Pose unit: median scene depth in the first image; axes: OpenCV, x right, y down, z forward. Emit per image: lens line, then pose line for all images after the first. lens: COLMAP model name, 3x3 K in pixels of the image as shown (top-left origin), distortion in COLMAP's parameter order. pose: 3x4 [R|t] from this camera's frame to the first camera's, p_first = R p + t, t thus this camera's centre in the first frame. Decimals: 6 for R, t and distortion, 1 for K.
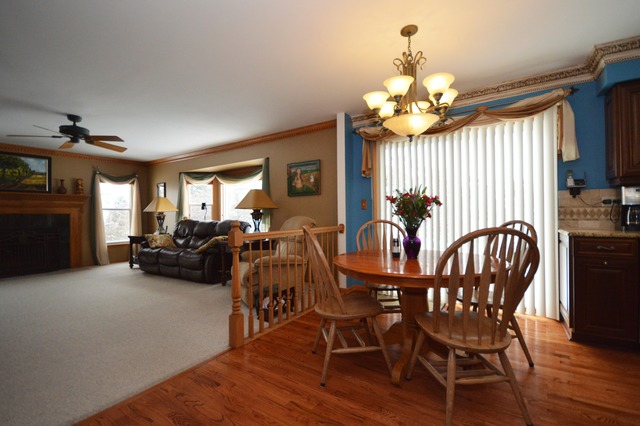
lens RADIAL K [[280.9, 0, 321.9], [0, 280.9, 210.8], [0, 0, 1]] dist [-0.004478, -0.003214]
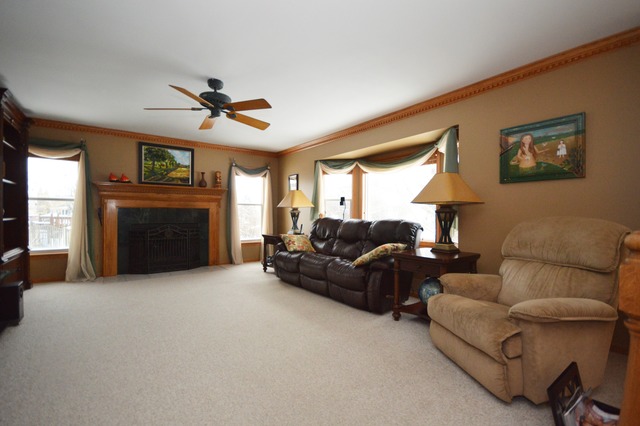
lens RADIAL K [[285.8, 0, 320.6], [0, 285.8, 211.3], [0, 0, 1]] dist [-0.002662, -0.006354]
pose [[0.935344, 0.015283, -0.353408, -0.225163], [-0.012449, 0.999870, 0.010291, 0.005787], [0.353519, -0.005226, 0.935413, 0.247855]]
